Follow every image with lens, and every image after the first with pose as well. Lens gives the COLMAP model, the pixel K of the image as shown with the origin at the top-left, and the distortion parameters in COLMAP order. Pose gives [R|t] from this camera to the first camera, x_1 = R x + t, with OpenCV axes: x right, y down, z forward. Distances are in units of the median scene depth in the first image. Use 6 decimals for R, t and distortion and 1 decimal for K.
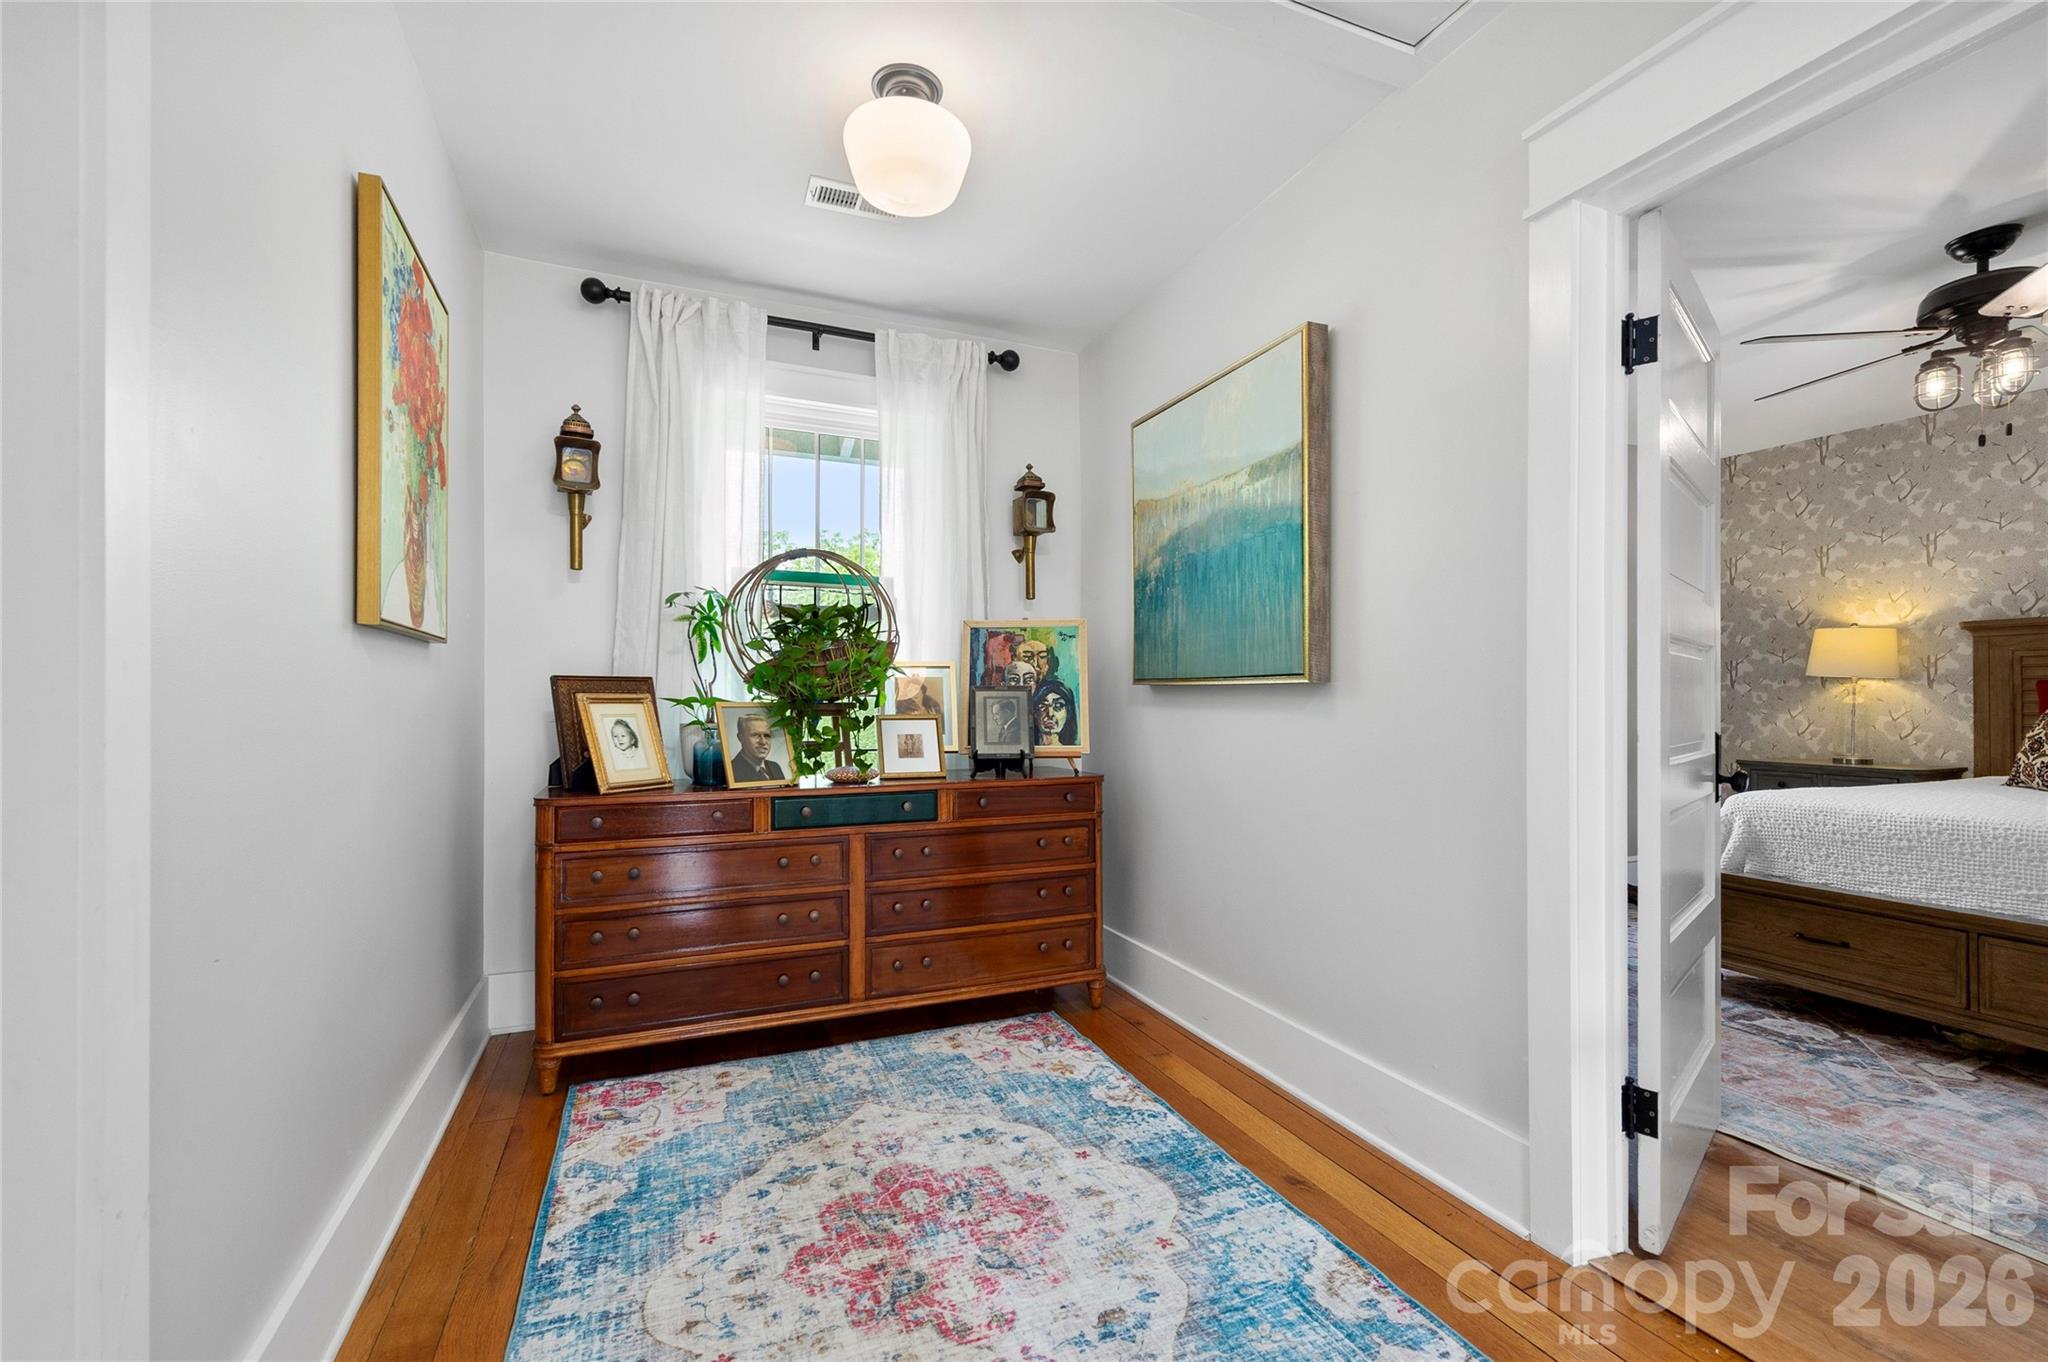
lens RADIAL K [[890.4, 0, 1022.6], [0, 890.4, 696.6], [0, 0, 1]] dist [0.002377, 0.000252]
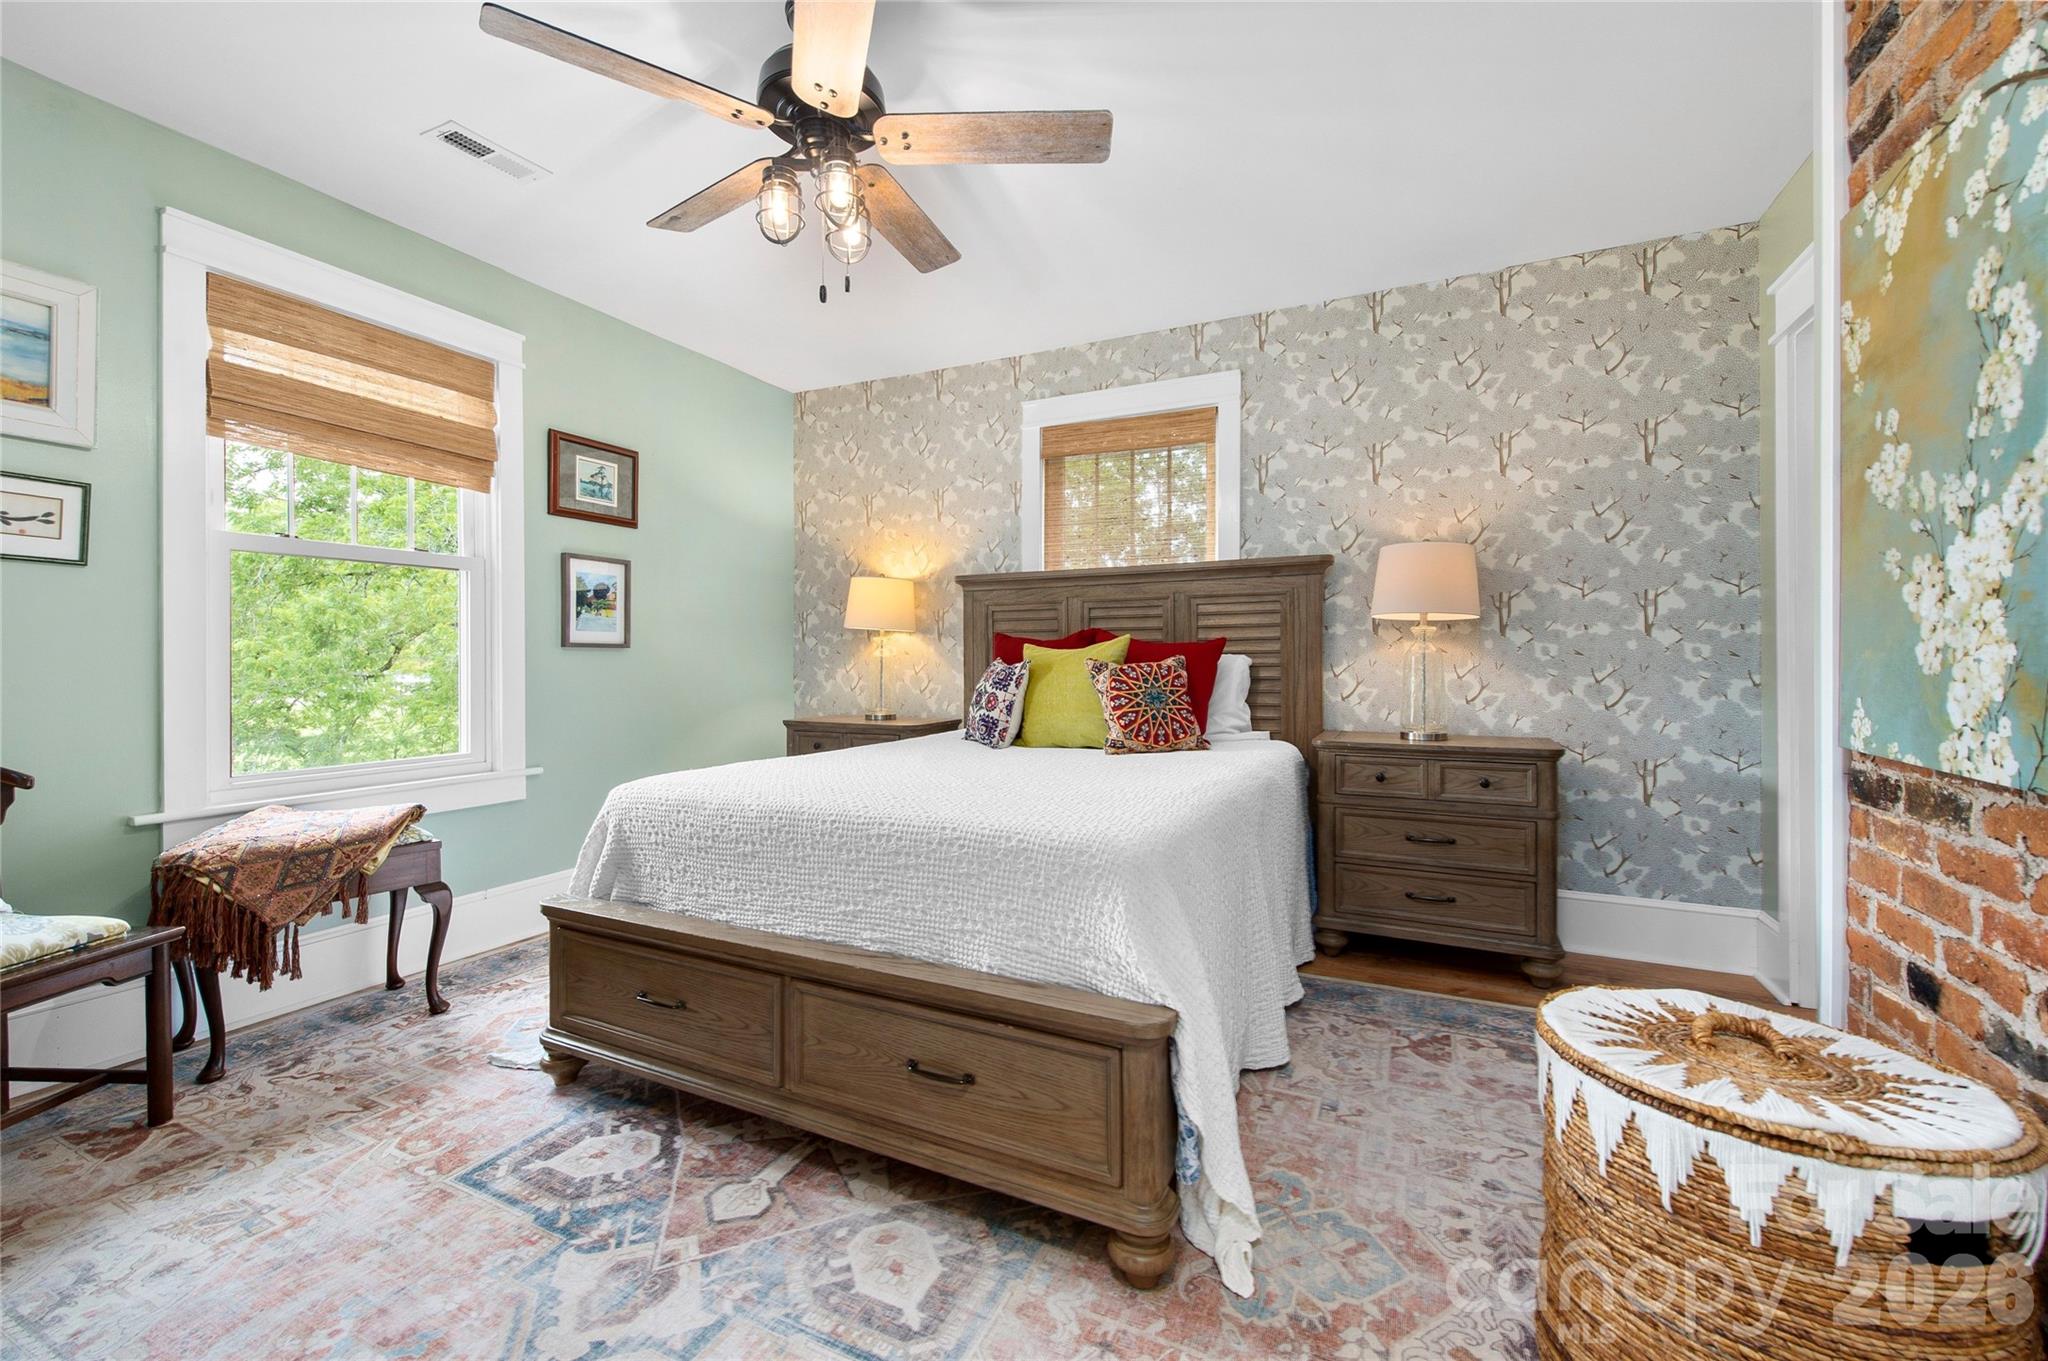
lens RADIAL K [[844.3, 0, 1021.9], [0, 844.3, 662.8], [0, 0, 1]] dist [0.014690, -0.000687]
pose [[0.744384, -0.004649, 0.667735, 0.451521], [0.000065, 0.999976, 0.006889, 0.007838], [-0.667752, -0.005085, 0.744367, 0.228005]]
